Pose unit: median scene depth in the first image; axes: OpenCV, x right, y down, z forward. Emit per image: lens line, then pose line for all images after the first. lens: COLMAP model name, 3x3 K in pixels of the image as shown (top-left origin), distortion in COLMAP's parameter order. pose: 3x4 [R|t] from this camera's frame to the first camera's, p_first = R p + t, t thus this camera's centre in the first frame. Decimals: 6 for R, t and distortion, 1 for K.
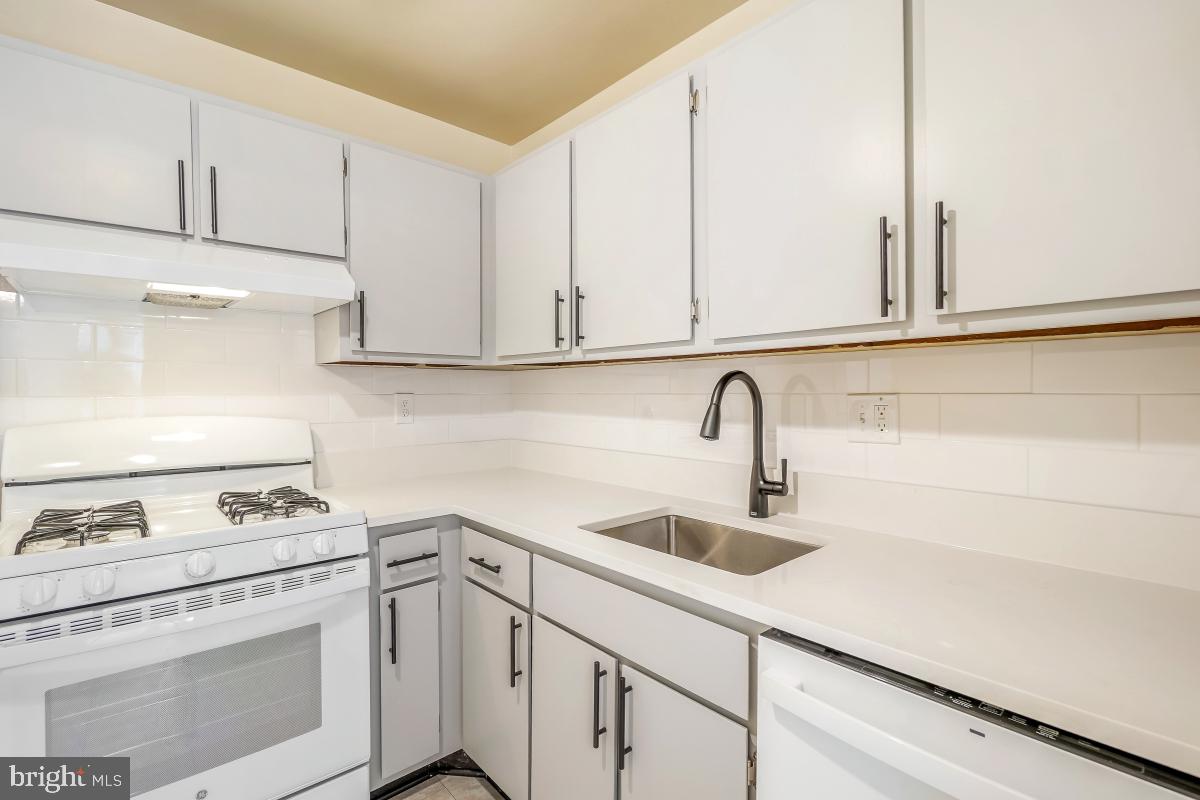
lens RADIAL K [[539.6, 0, 593.9], [0, 539.6, 391.5], [0, 0, 1]] dist [-0.003311, -0.001167]
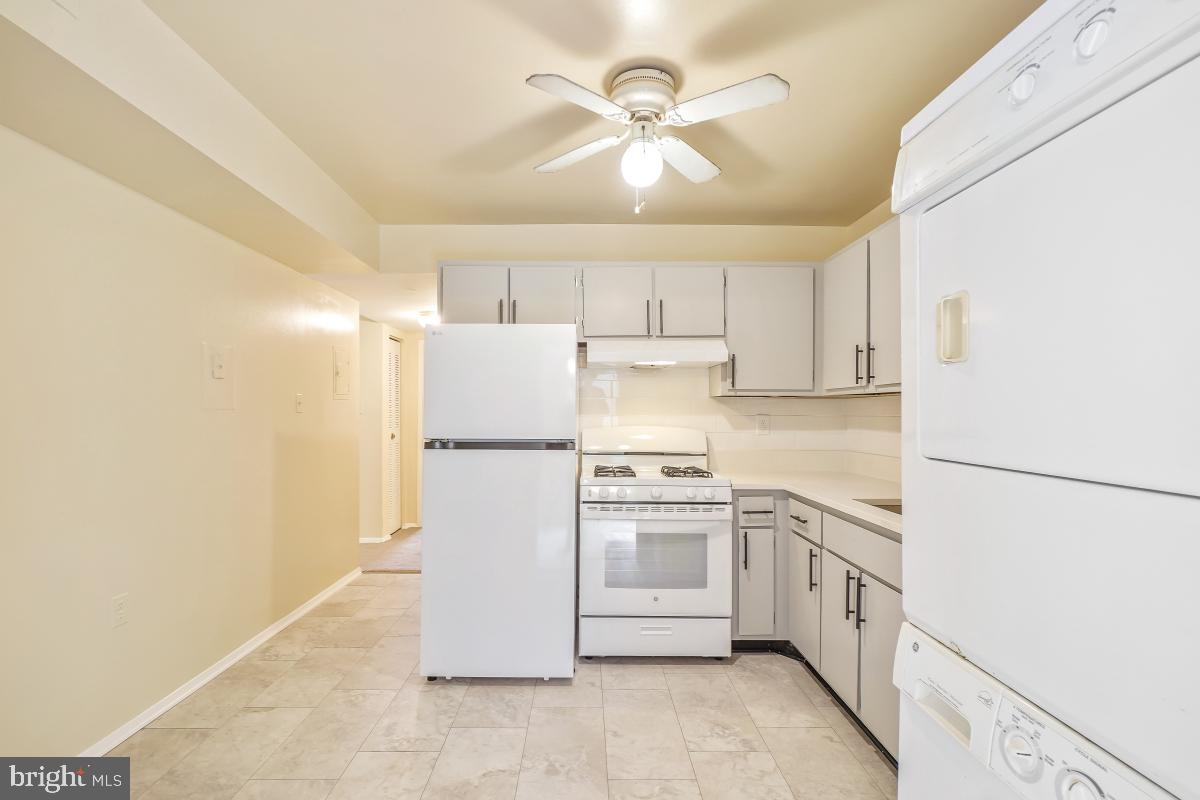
lens RADIAL K [[539.6, 0, 589.3], [0, 539.6, 409.8], [0, 0, 1]] dist [-0.003311, -0.001167]
pose [[0.751515, 0.001220, -0.659714, 0.419491], [-0.008157, 0.999939, -0.007444, 0.005550], [0.659665, 0.010976, 0.751480, -0.685192]]
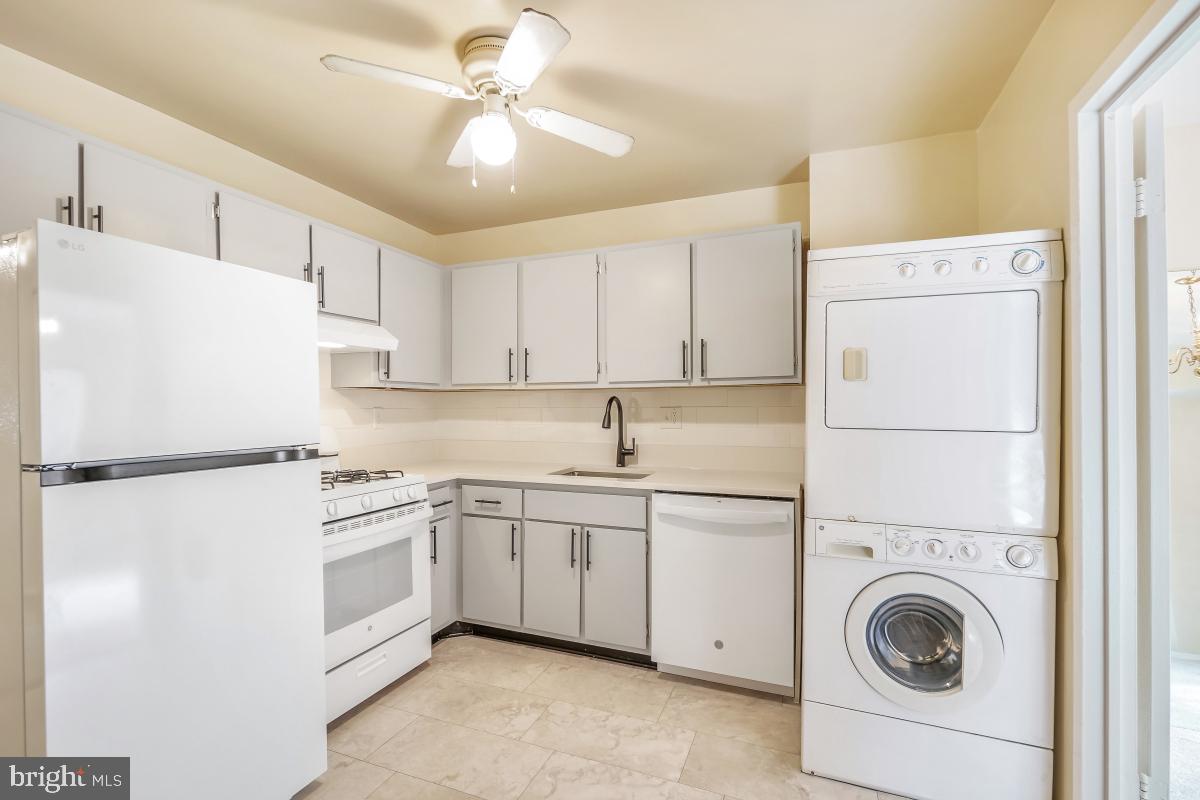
lens RADIAL K [[539.6, 0, 591.6], [0, 539.6, 400.2], [0, 0, 1]] dist [-0.003311, -0.001167]
pose [[0.896674, 0.004537, 0.442668, -0.724465], [0.001536, 0.999910, -0.013359, 0.004330], [-0.442689, 0.012658, 0.896586, -0.818201]]
